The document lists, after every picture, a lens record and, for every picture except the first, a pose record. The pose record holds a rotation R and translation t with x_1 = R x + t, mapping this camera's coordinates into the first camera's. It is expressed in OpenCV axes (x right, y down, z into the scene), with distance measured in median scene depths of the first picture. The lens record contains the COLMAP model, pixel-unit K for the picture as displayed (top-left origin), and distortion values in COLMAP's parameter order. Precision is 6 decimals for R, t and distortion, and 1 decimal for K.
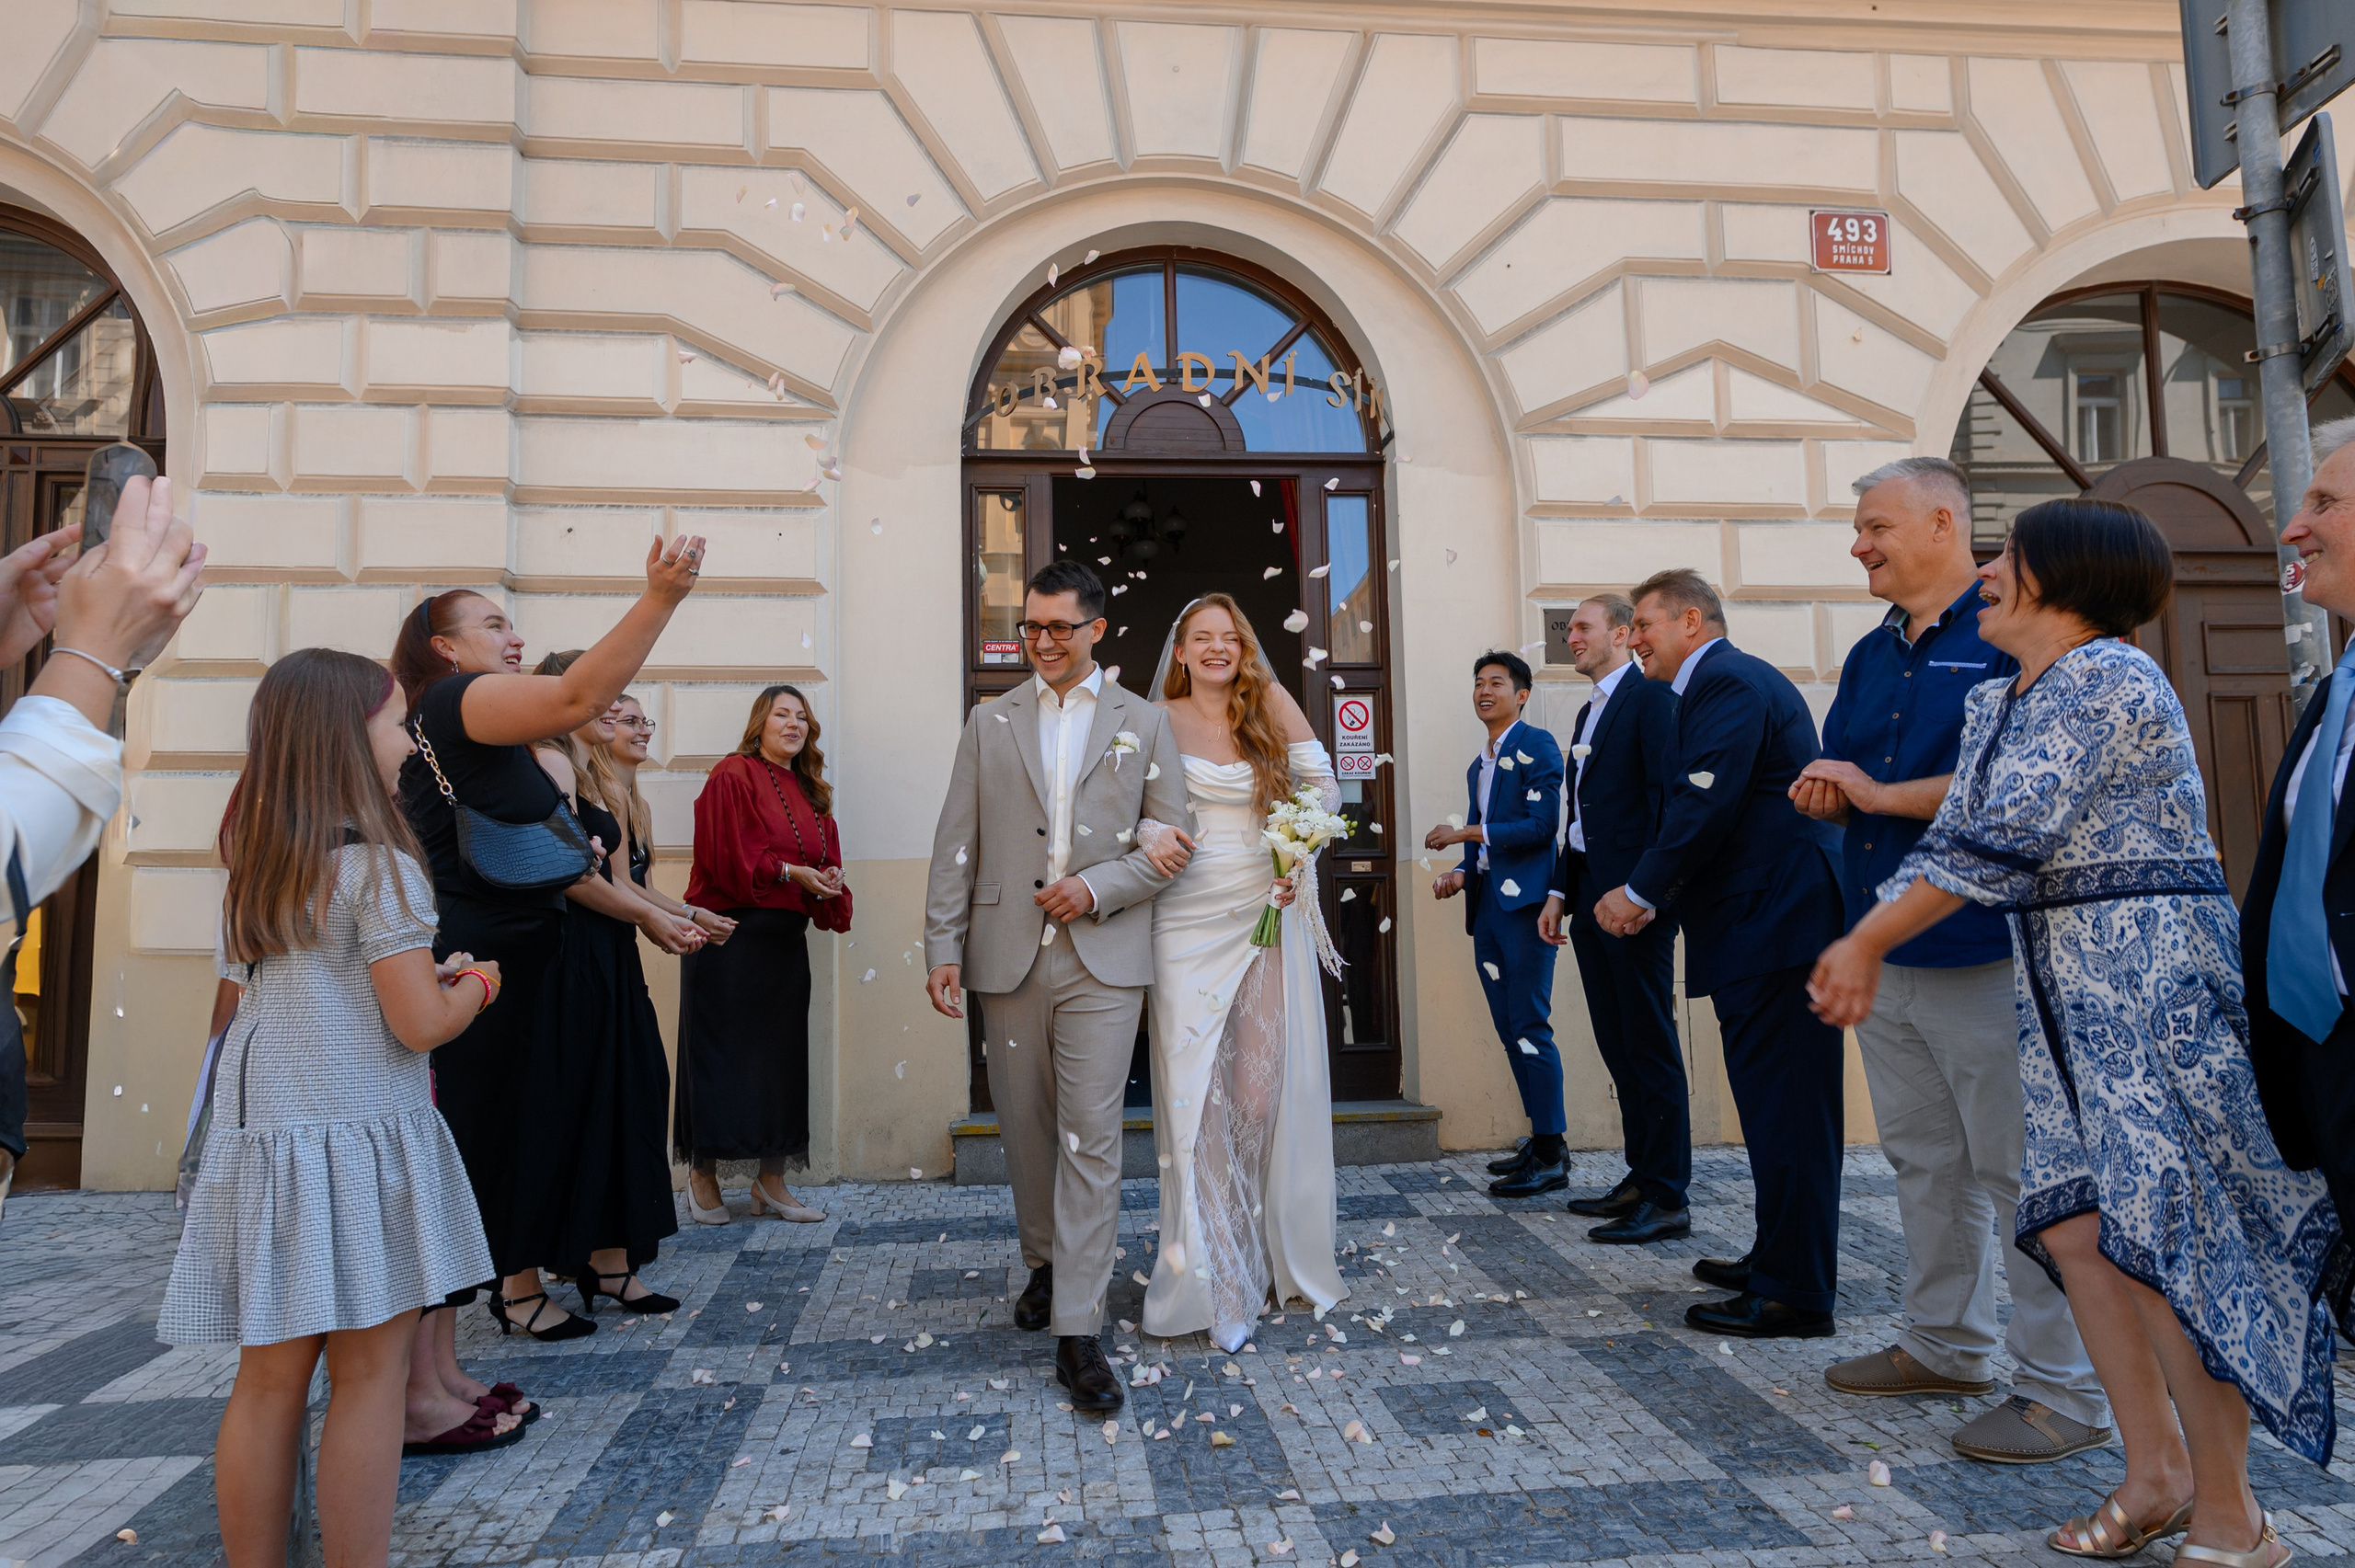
lens RADIAL K [[1337.7, 0, 1186.5], [0, 1337.7, 789.1], [0, 0, 1]] dist [0.020470, 0.001570]
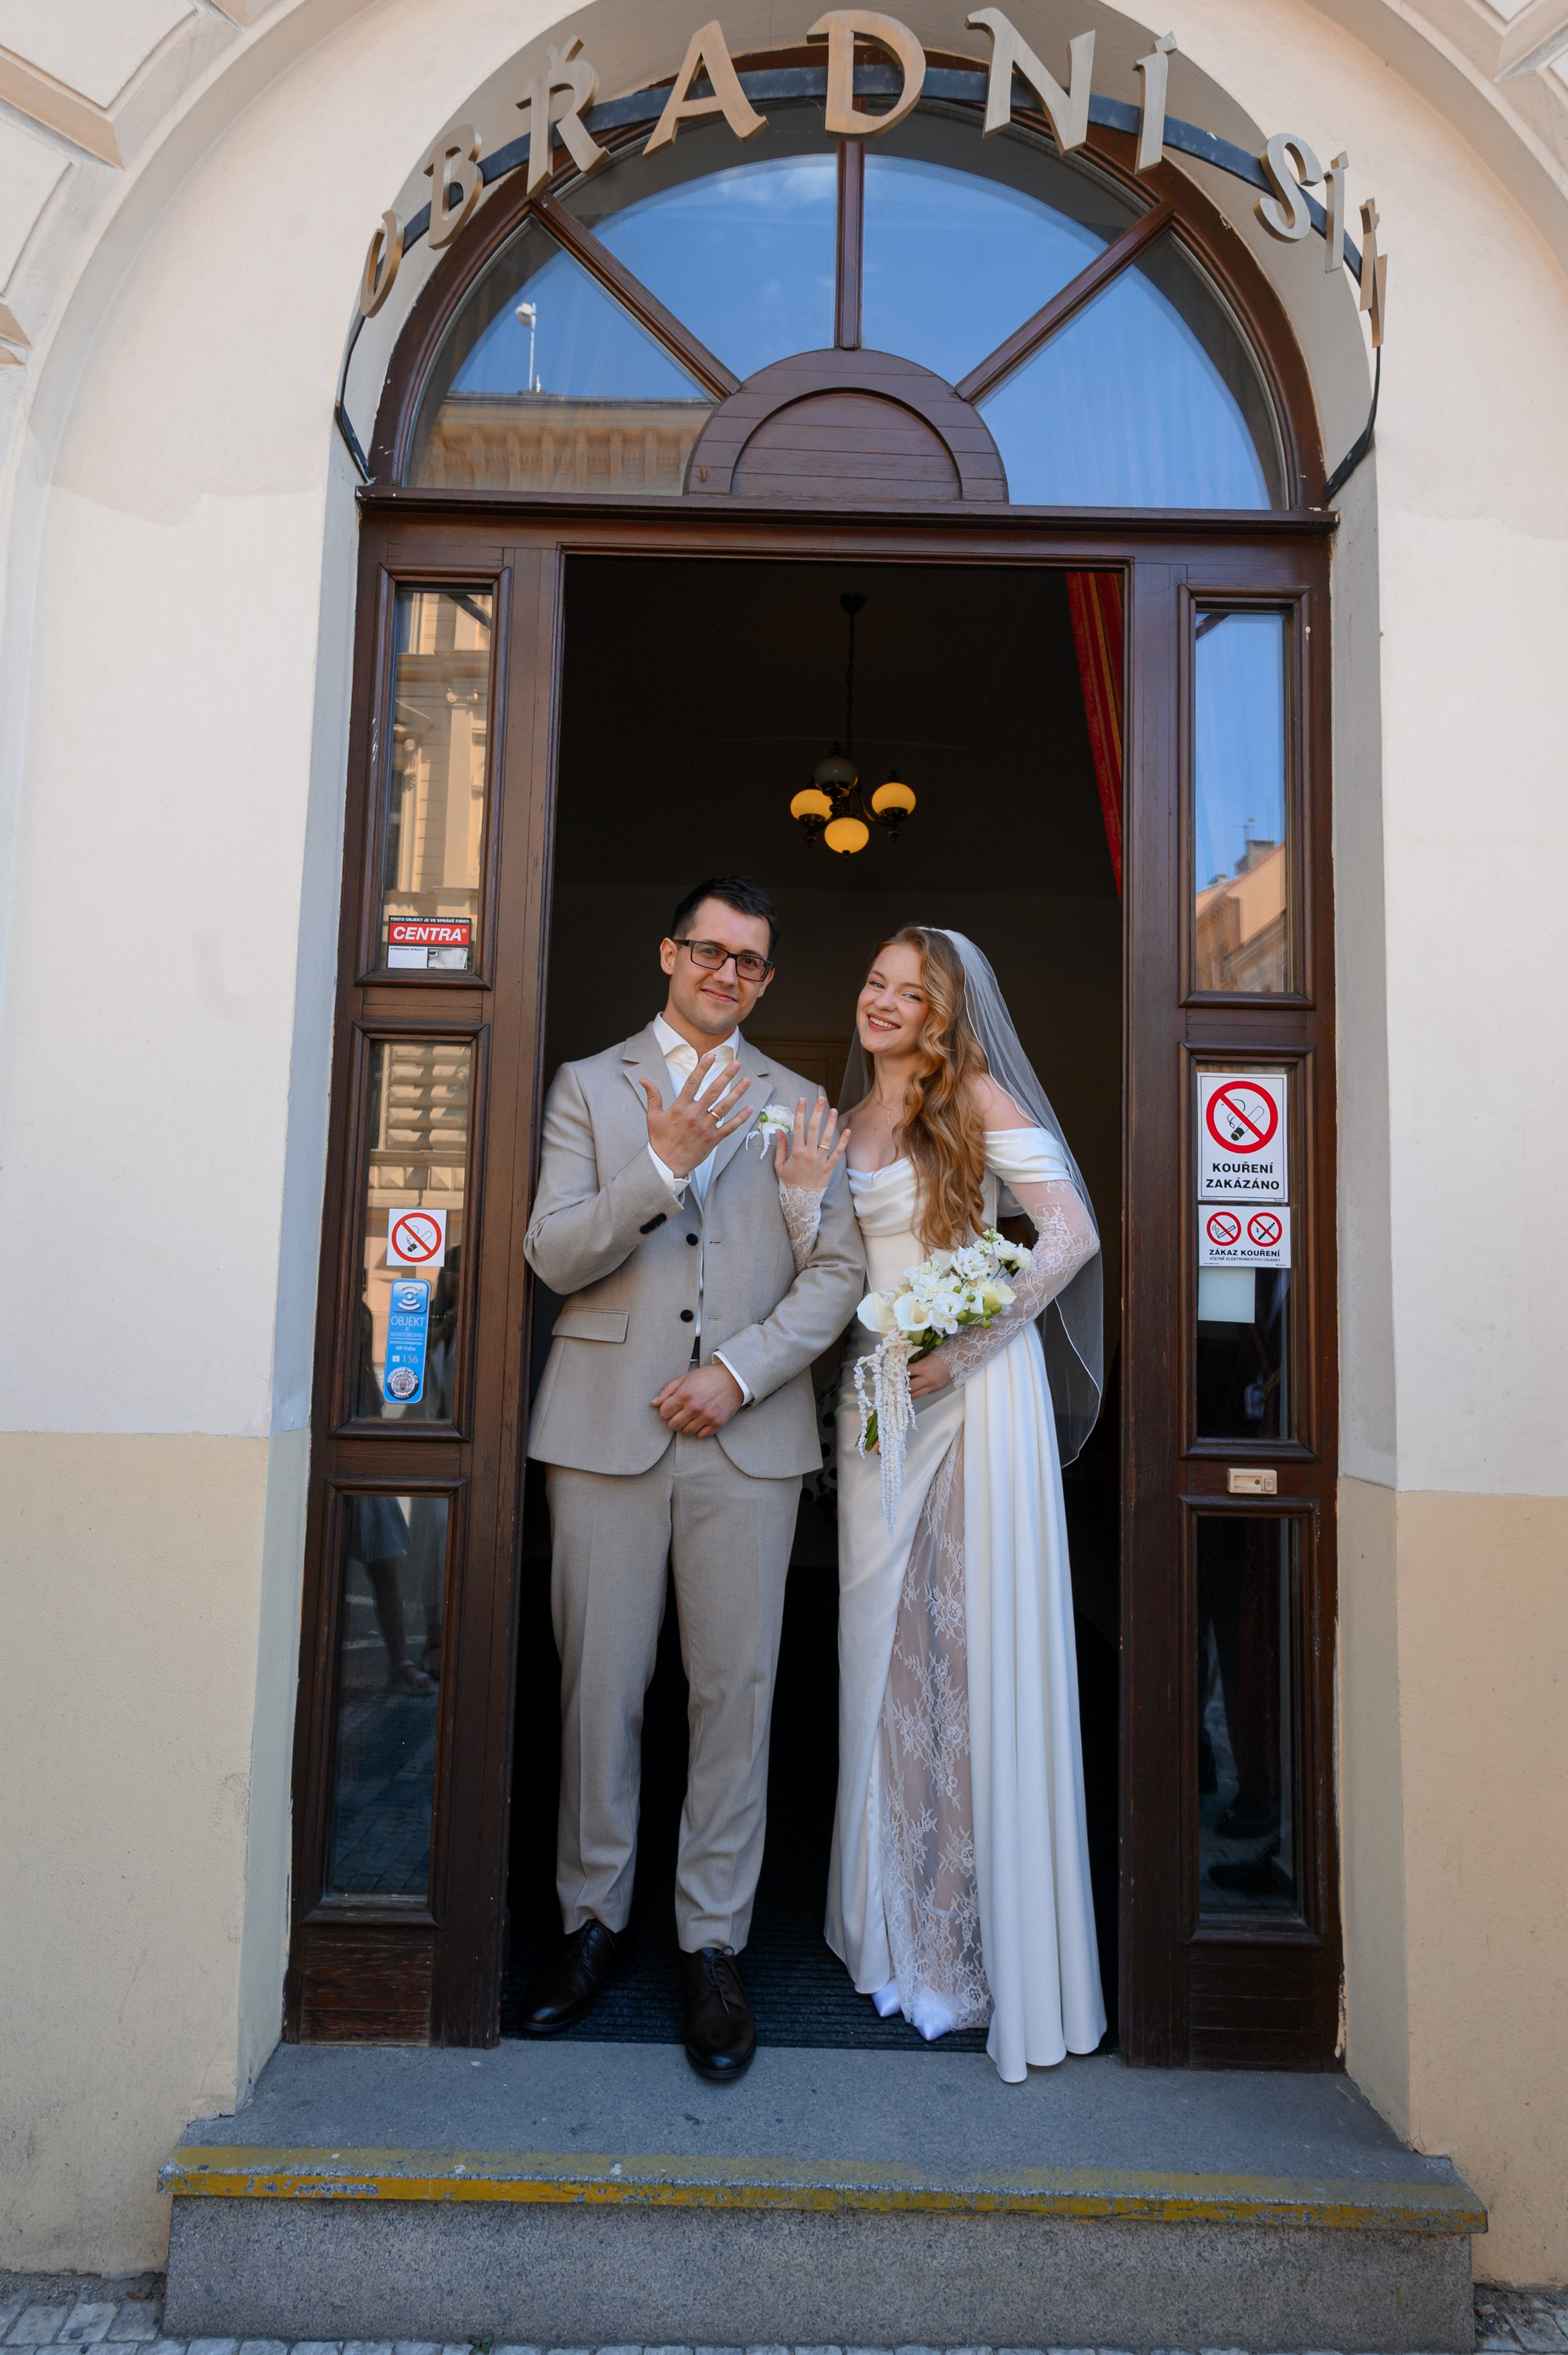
lens RADIAL K [[1337.7, 0, 785.2], [0, 1337.7, 1131.8], [0, 0, 1]] dist [0.020470, 0.001570]
pose [[0.993420, 0.038066, -0.108020, 0.033472], [-0.039330, 0.999180, -0.009603, -0.049559], [0.107566, 0.013788, 0.994102, 0.691124]]
